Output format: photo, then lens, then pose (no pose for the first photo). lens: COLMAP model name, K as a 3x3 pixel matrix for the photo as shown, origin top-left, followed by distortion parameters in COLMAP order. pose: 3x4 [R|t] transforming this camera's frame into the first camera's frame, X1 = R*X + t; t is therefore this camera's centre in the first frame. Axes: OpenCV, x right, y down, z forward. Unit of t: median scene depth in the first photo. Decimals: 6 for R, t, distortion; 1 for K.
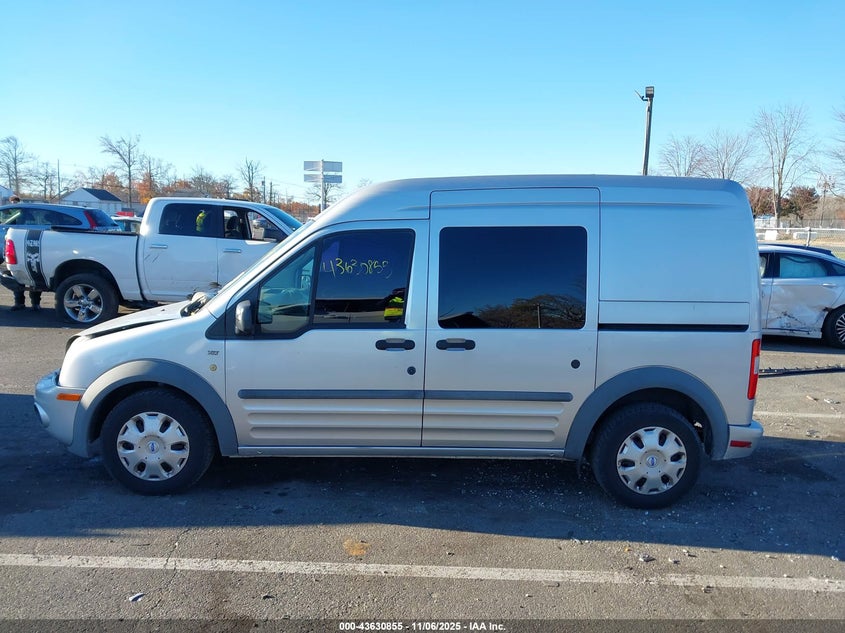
lens RADIAL K [[659.0, 0, 428.8], [0, 659.0, 319.9], [0, 0, 1]] dist [0.028890, -0.011864]
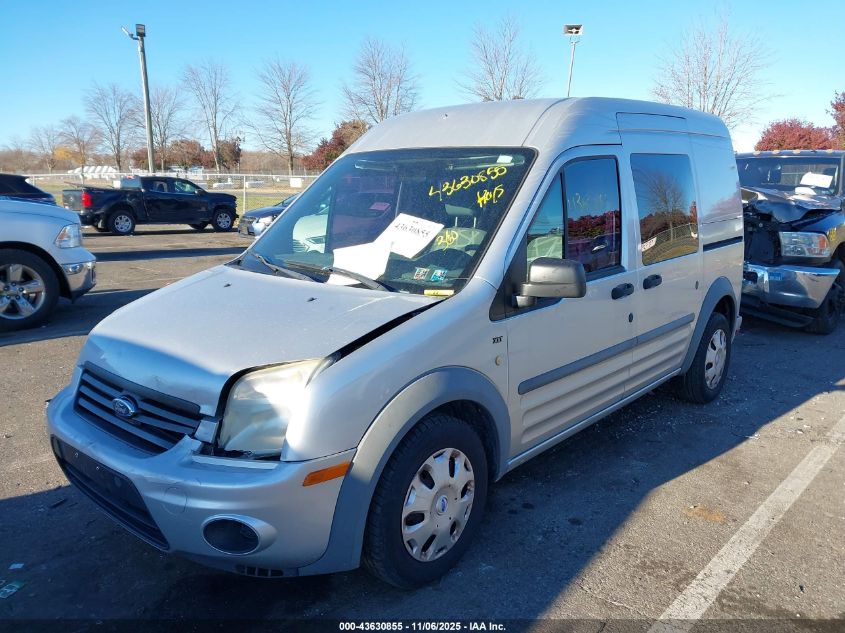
lens RADIAL K [[659.0, 0, 417.3], [0, 659.0, 310.4], [0, 0, 1]] dist [0.028890, -0.011864]
pose [[0.688886, -0.164762, 0.705897, -0.858062], [0.126170, 0.986214, 0.107062, -0.063746], [-0.713805, 0.015309, 0.700177, 0.575873]]
